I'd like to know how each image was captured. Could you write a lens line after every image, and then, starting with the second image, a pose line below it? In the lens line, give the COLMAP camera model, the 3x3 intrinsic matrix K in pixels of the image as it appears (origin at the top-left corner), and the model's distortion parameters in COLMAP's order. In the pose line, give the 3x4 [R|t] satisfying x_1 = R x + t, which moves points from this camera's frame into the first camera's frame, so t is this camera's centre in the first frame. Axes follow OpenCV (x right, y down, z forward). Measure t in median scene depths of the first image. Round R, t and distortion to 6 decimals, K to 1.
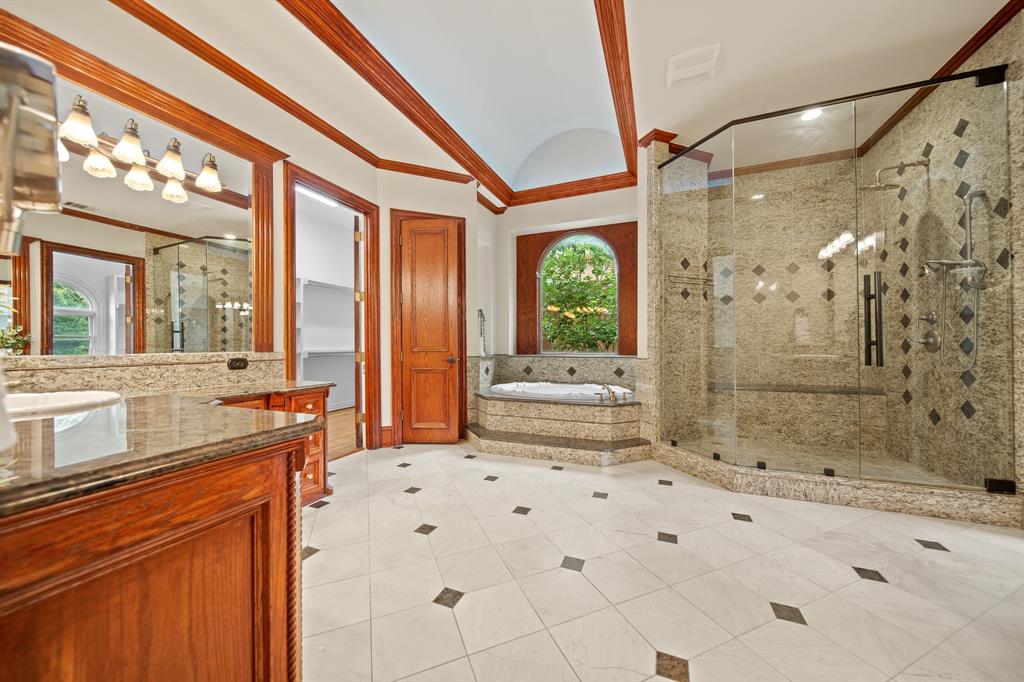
lens RADIAL K [[361.4, 0, 512.7], [0, 361.4, 342.8], [0, 0, 1]] dist [0.000247, -0.000199]
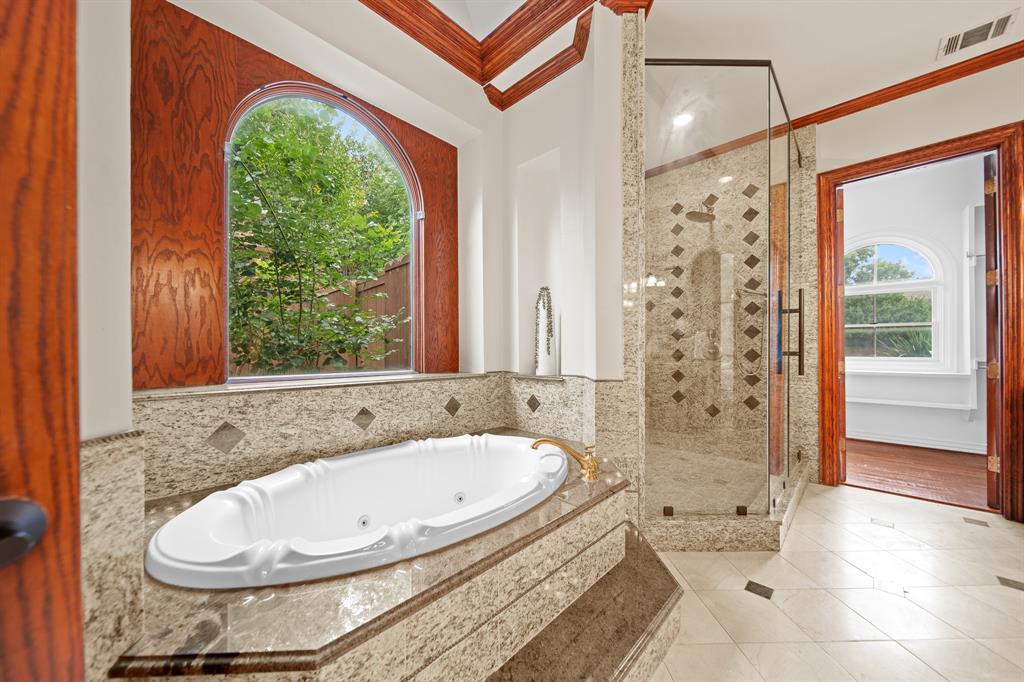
lens RADIAL K [[361.4, 0, 512.7], [0, 361.4, 342.8], [0, 0, 1]] dist [0.000247, -0.000199]
pose [[0.396287, 0.012095, 0.918047, -0.285907], [-0.007439, 0.999923, -0.009963, -0.015702], [-0.918097, -0.002882, 0.396346, 1.142933]]
